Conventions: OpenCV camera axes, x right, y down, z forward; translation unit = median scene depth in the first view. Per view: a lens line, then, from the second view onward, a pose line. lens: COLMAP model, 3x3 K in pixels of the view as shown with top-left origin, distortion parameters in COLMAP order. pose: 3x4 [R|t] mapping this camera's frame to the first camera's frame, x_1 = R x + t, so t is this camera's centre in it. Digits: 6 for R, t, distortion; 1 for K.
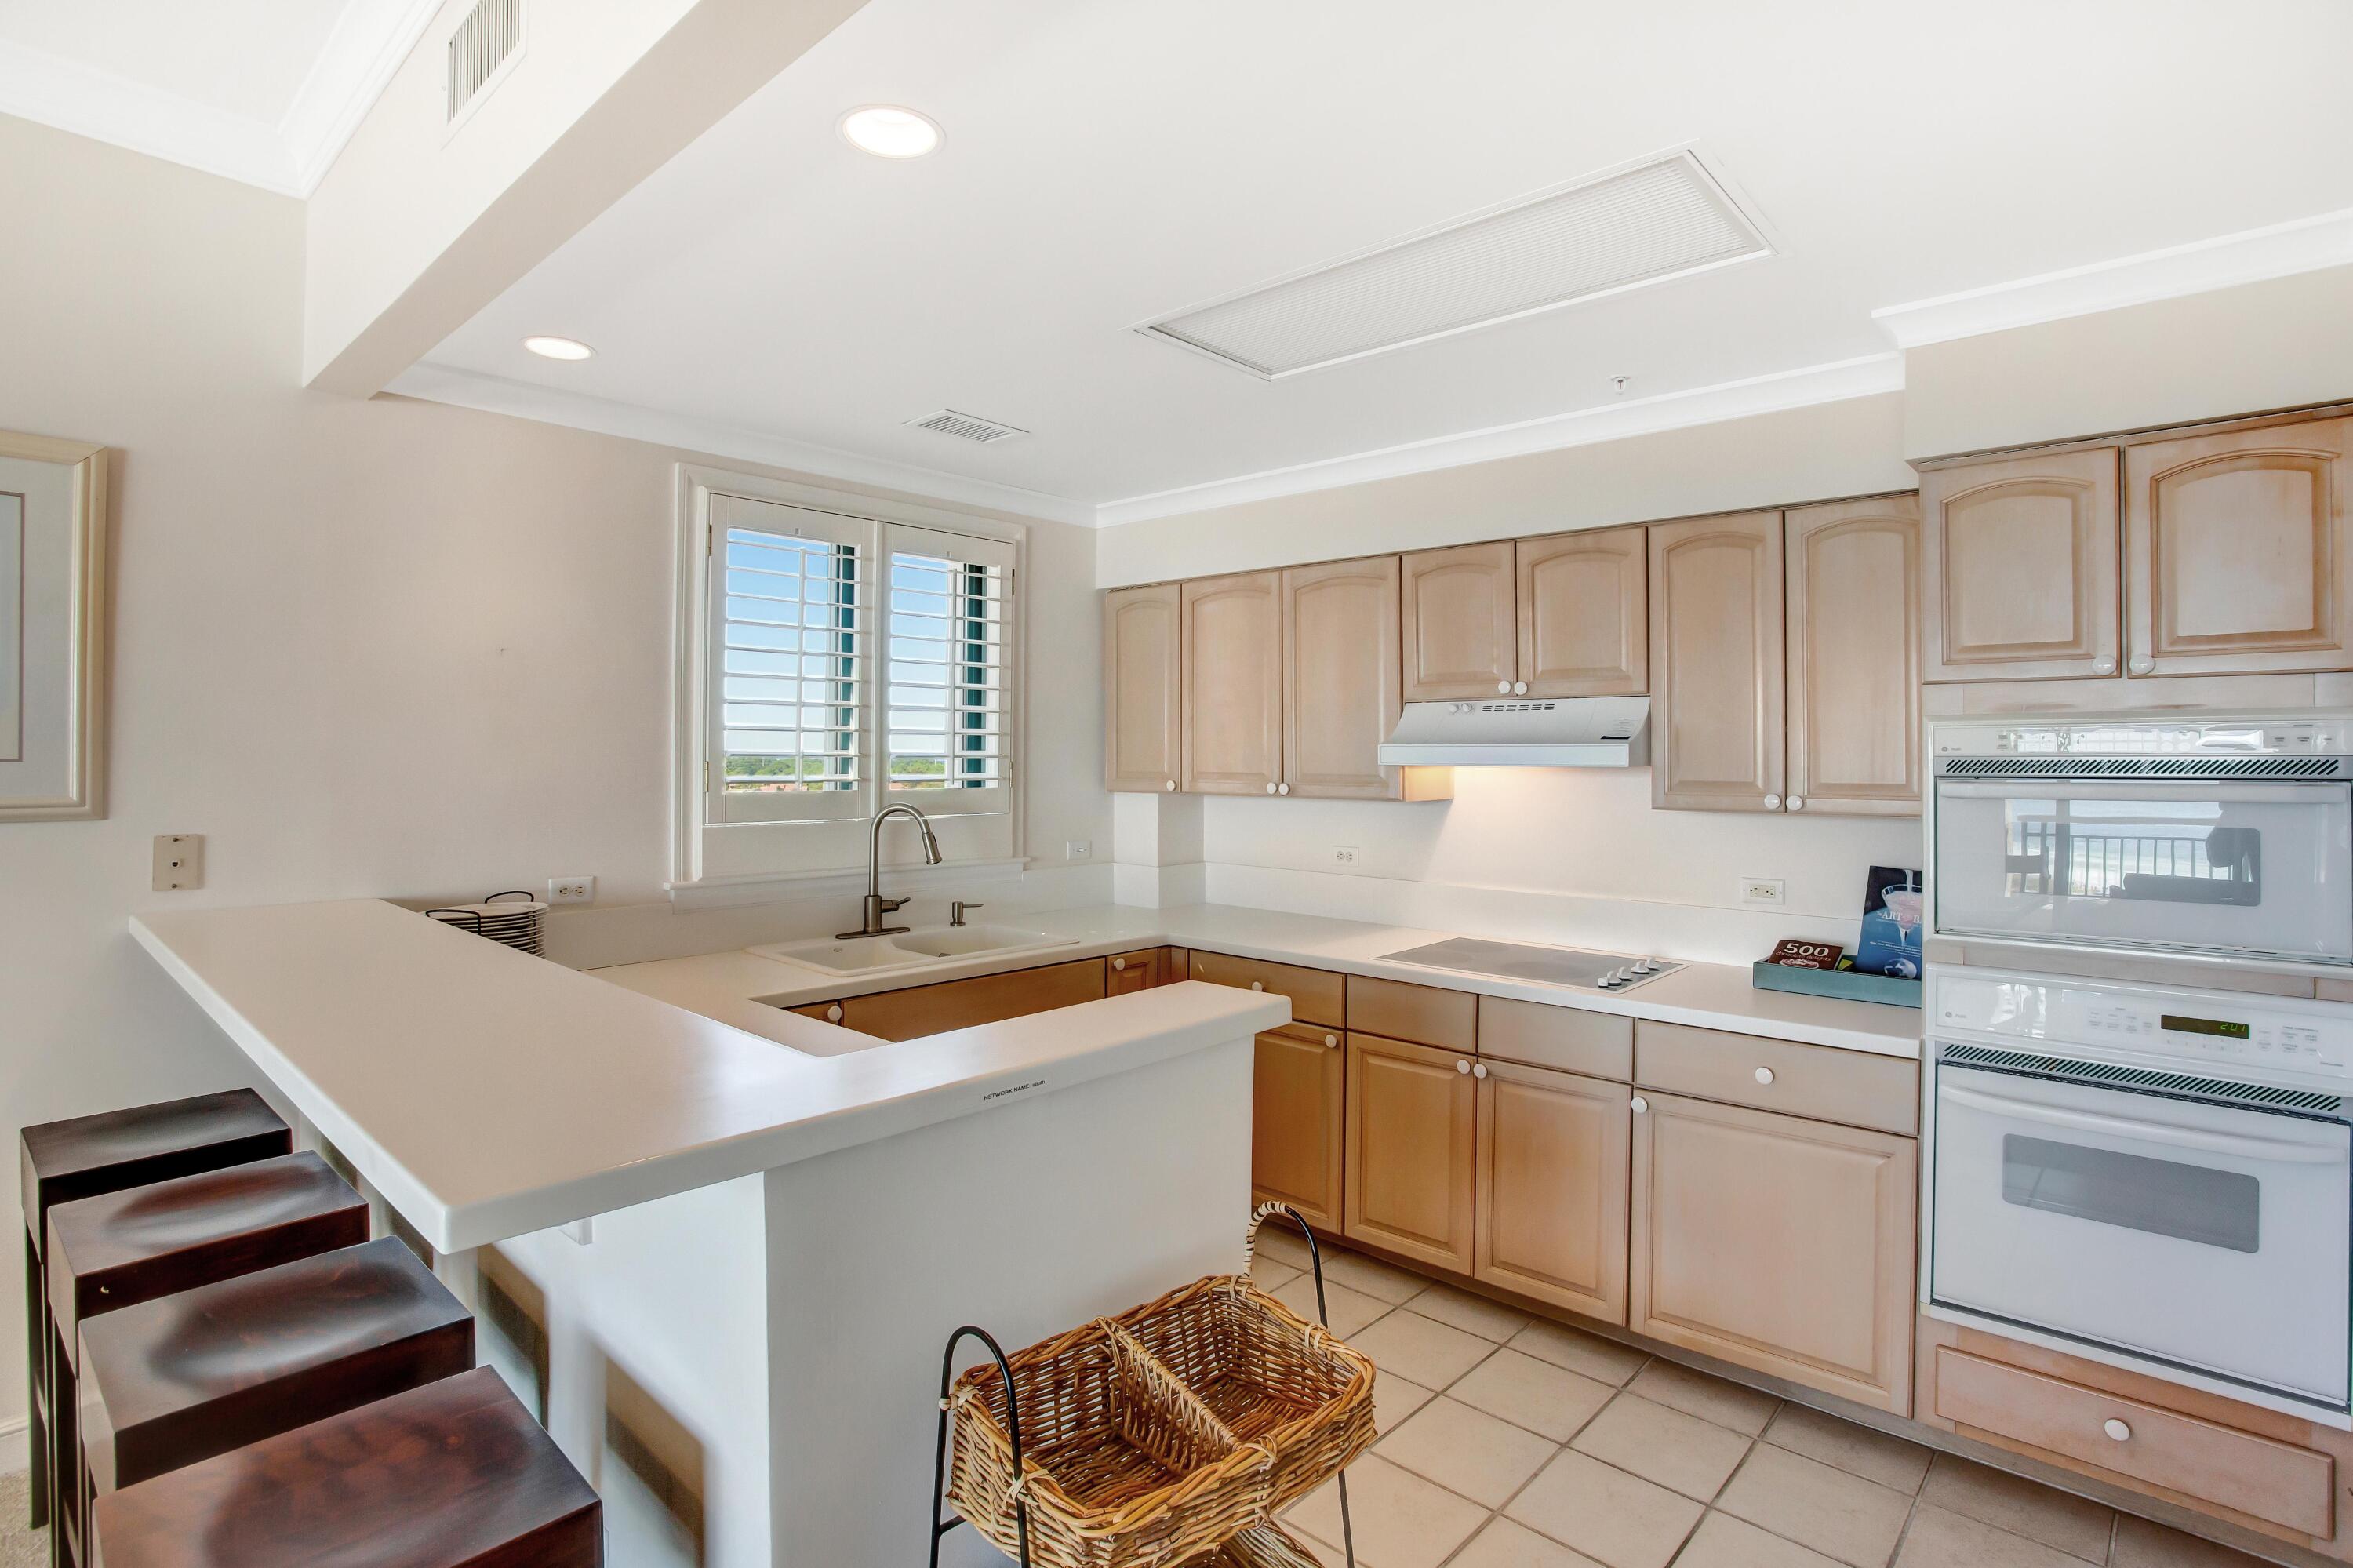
lens RADIAL K [[1161.2, 0, 1158.0], [0, 1161.2, 738.5], [0, 0, 1]] dist [-0.048300, 0.012098]
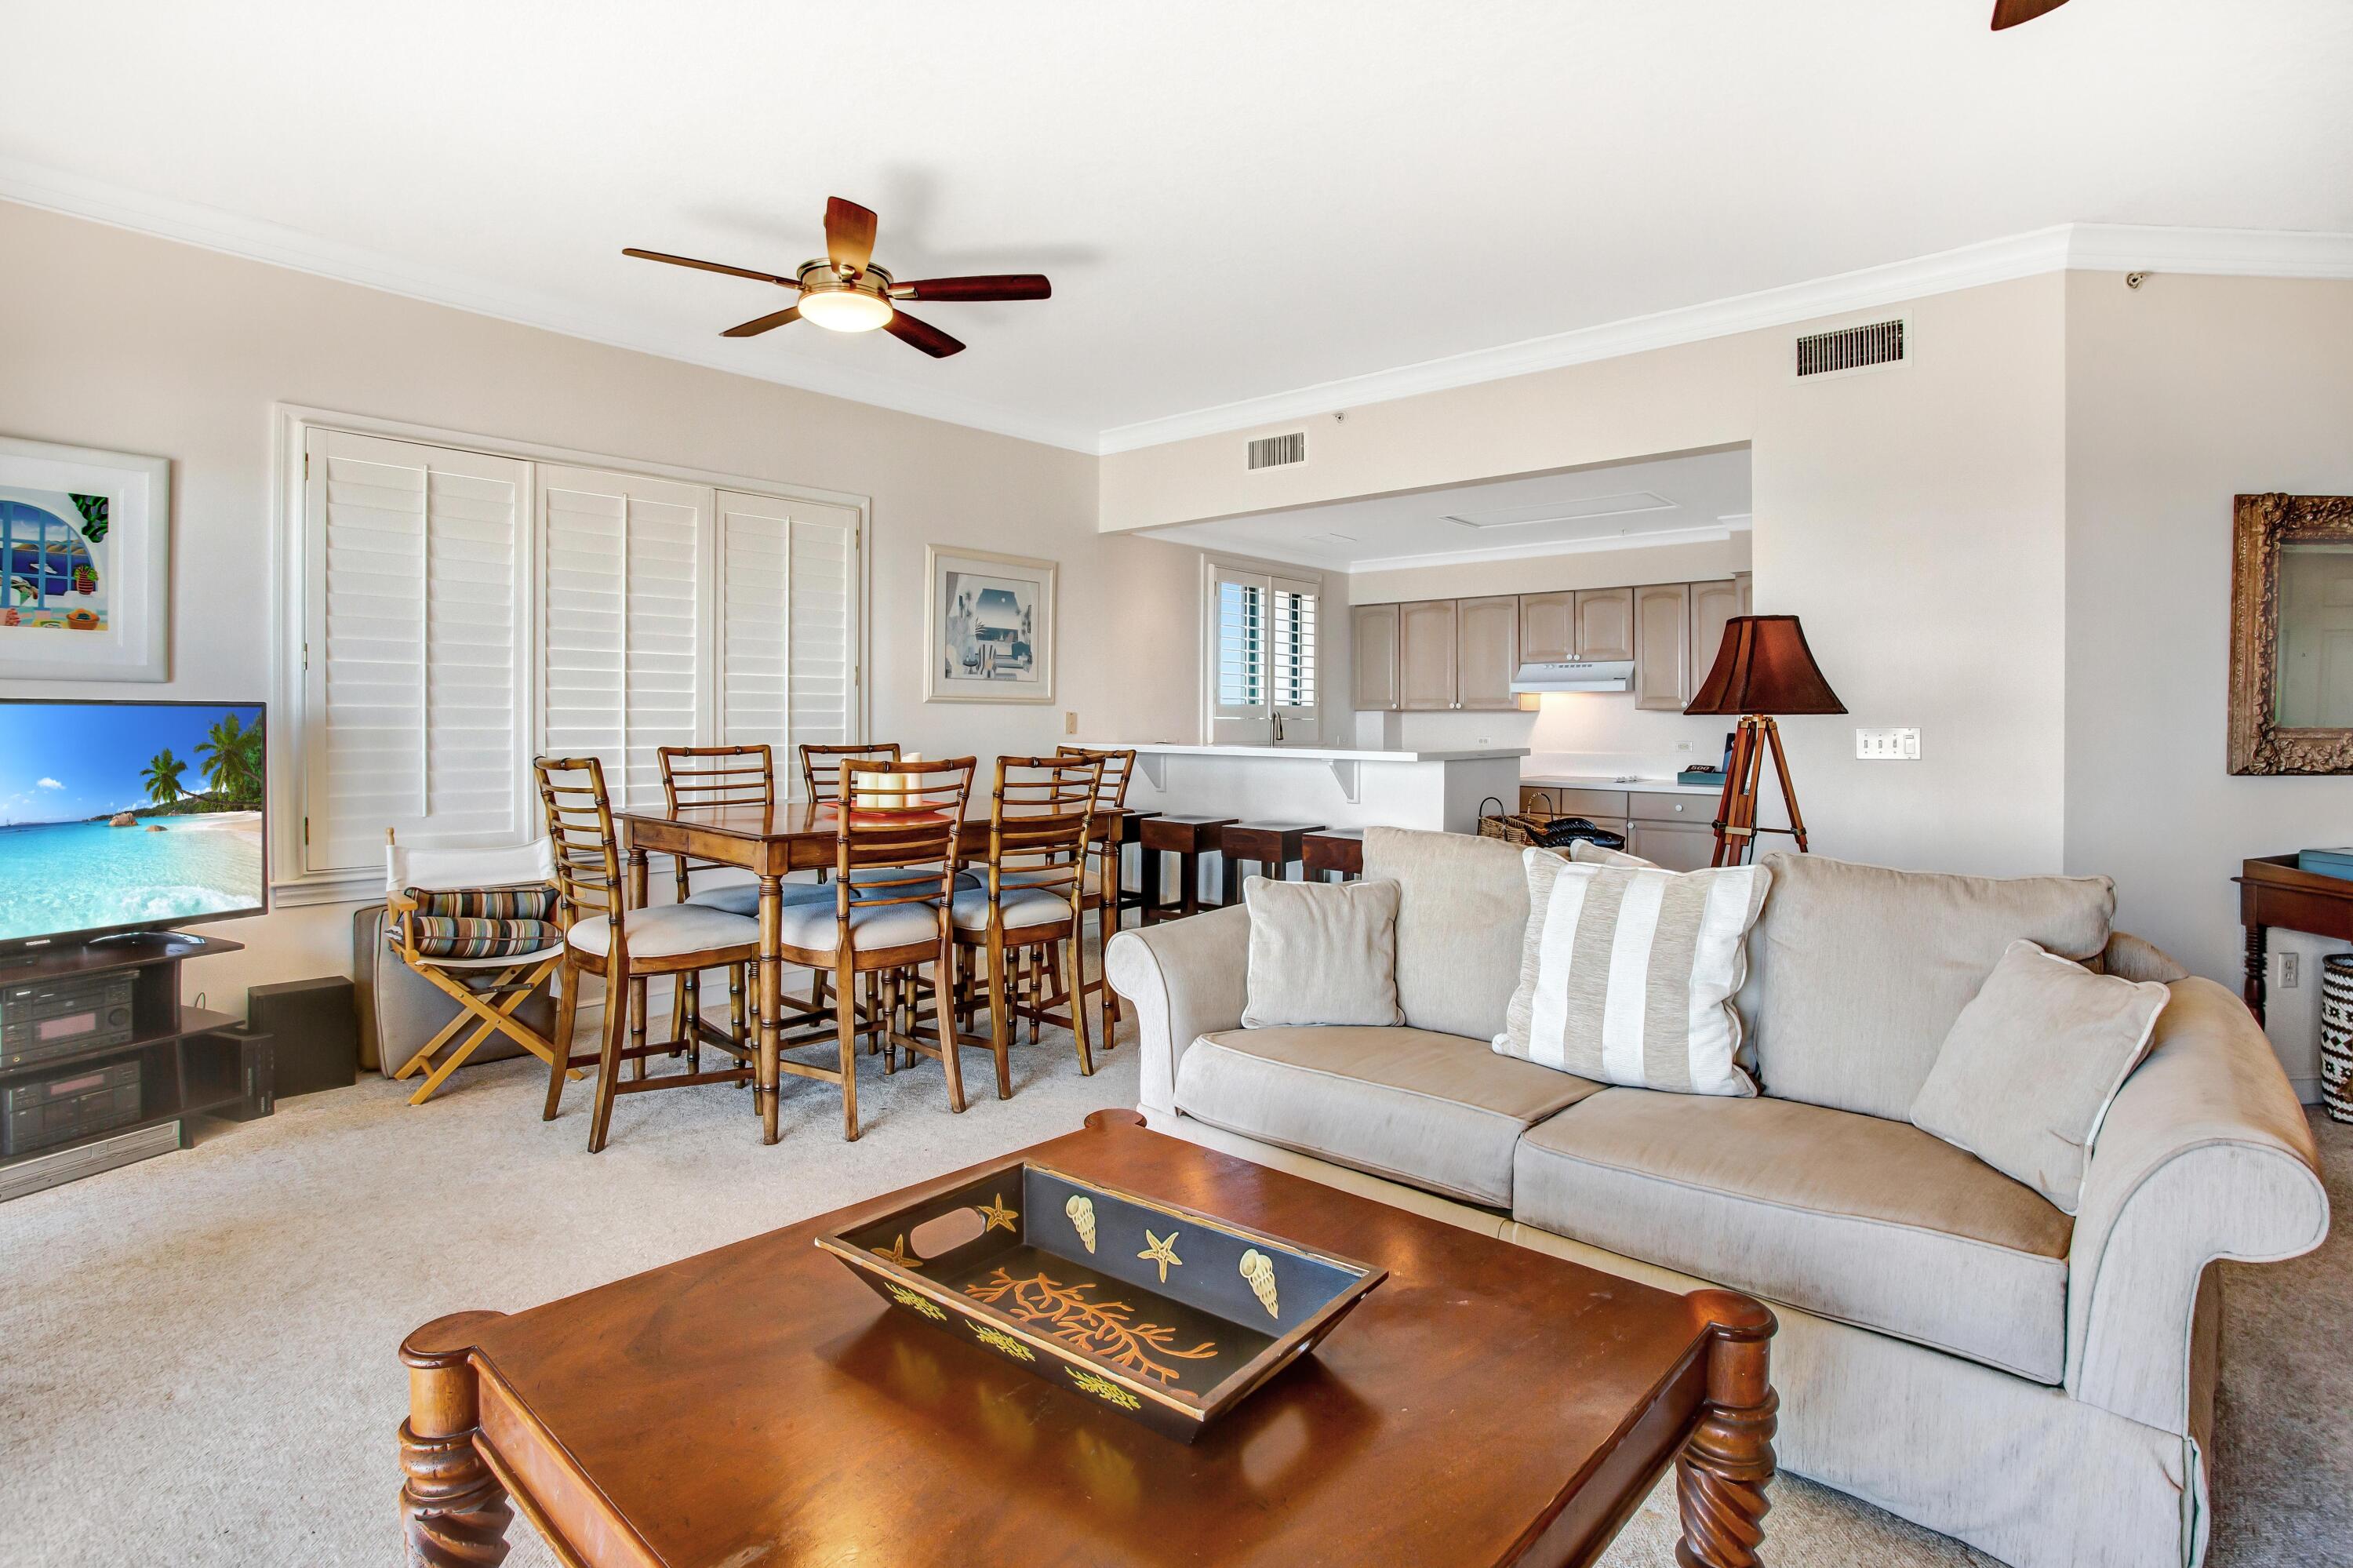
lens RADIAL K [[1161.2, 0, 1159.5], [0, 1161.2, 709.4], [0, 0, 1]] dist [-0.048300, 0.012098]
pose [[0.999791, 0.001704, 0.020396, -0.477743], [-0.001718, 0.999998, 0.000672, 0.050295], [-0.020394, -0.000707, 0.999792, -1.078301]]
